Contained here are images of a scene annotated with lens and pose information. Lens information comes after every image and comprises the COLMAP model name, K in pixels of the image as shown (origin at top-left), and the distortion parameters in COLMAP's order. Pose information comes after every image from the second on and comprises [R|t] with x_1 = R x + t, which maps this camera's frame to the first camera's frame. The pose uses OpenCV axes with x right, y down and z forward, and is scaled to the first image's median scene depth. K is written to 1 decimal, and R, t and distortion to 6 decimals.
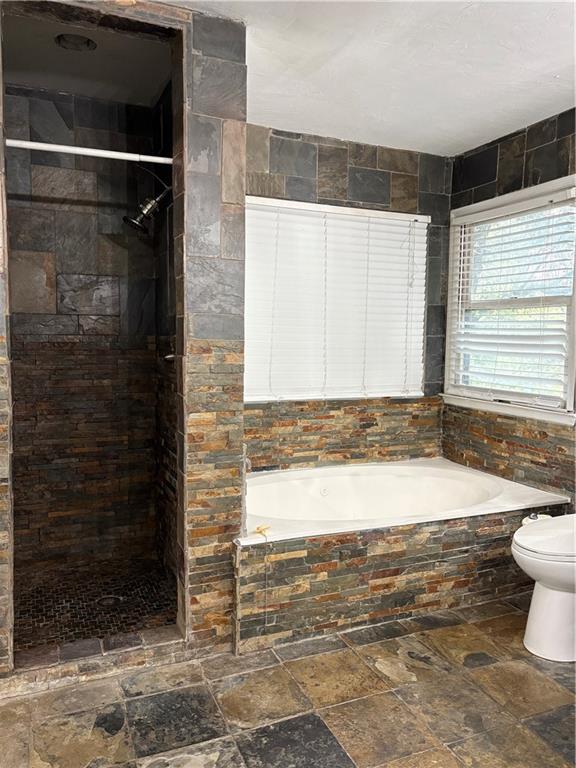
lens RADIAL K [[581.8, 0, 285.1], [0, 581.8, 386.1], [0, 0, 1]] dist [0.053646, -0.052217]
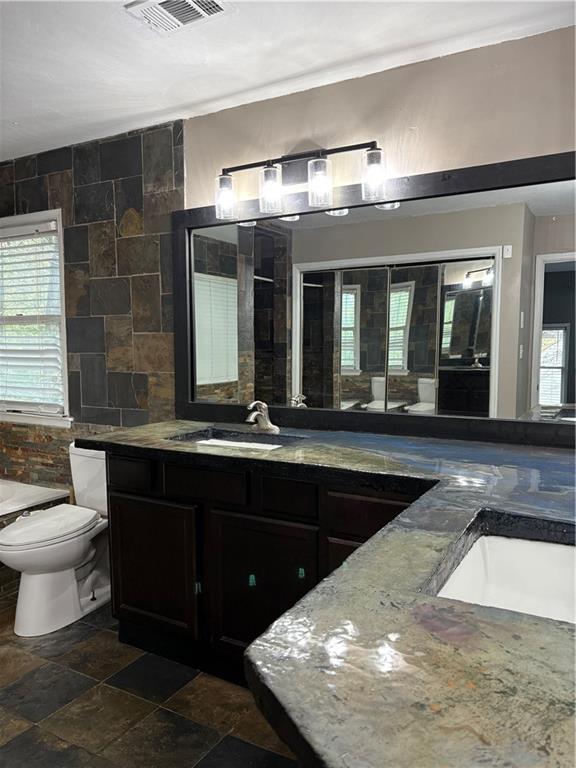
lens RADIAL K [[581.8, 0, 285.1], [0, 581.8, 386.1], [0, 0, 1]] dist [0.053646, -0.052217]
pose [[0.804040, -0.058542, 0.591686, 0.143748], [0.063158, 0.997920, 0.012909, -0.002817], [-0.591211, 0.026990, 0.806065, -0.164366]]
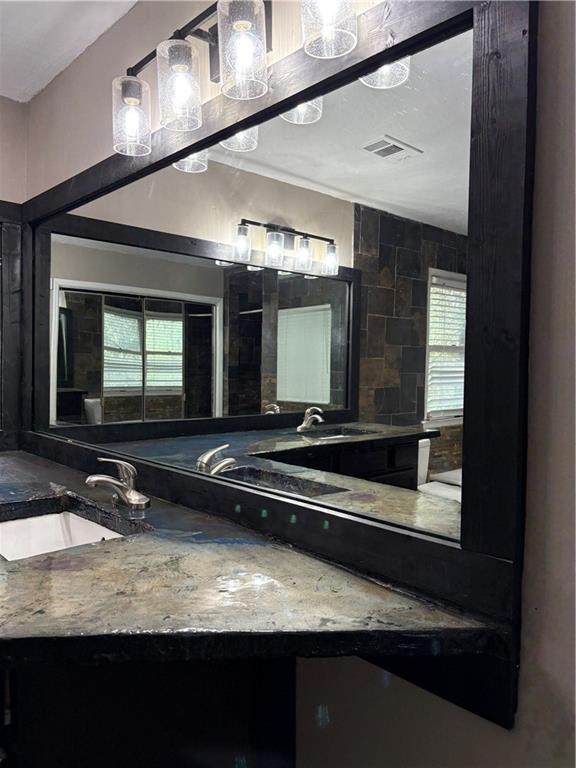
lens RADIAL K [[581.8, 0, 285.1], [0, 581.8, 386.1], [0, 0, 1]] dist [0.053646, -0.052217]
pose [[-0.336113, -0.051414, 0.940417, -1.019403], [0.072579, 0.994126, 0.080291, -0.203269], [-0.939021, 0.095241, -0.330407, 1.992101]]
